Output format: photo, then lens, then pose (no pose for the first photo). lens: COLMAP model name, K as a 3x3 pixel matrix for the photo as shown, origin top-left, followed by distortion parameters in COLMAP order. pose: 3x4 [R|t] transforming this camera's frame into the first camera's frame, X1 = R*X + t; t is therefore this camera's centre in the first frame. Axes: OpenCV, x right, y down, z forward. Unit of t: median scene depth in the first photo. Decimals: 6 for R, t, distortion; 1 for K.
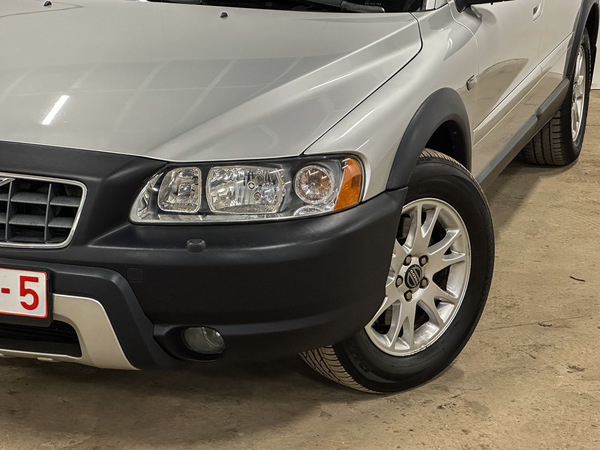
lens RADIAL K [[1357.3, 0, 298.7], [0, 1357.3, 225.6], [0, 0, 1]] dist [0.142490, 0.000000]
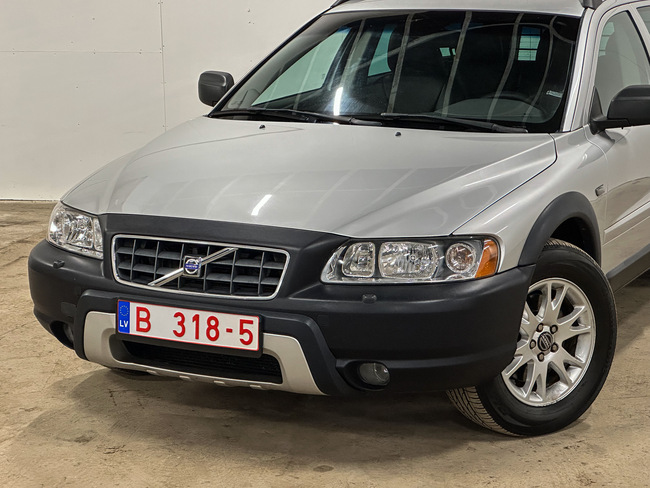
lens RADIAL K [[1470.4, 0, 324.6], [0, 1470.4, 243.4], [0, 0, 1]] dist [0.142490, 0.000000]
pose [[0.992692, 0.014473, -0.119808, 0.046374], [-0.025976, 0.995137, -0.095013, 0.085463], [0.117850, 0.097431, 0.988240, -0.383660]]
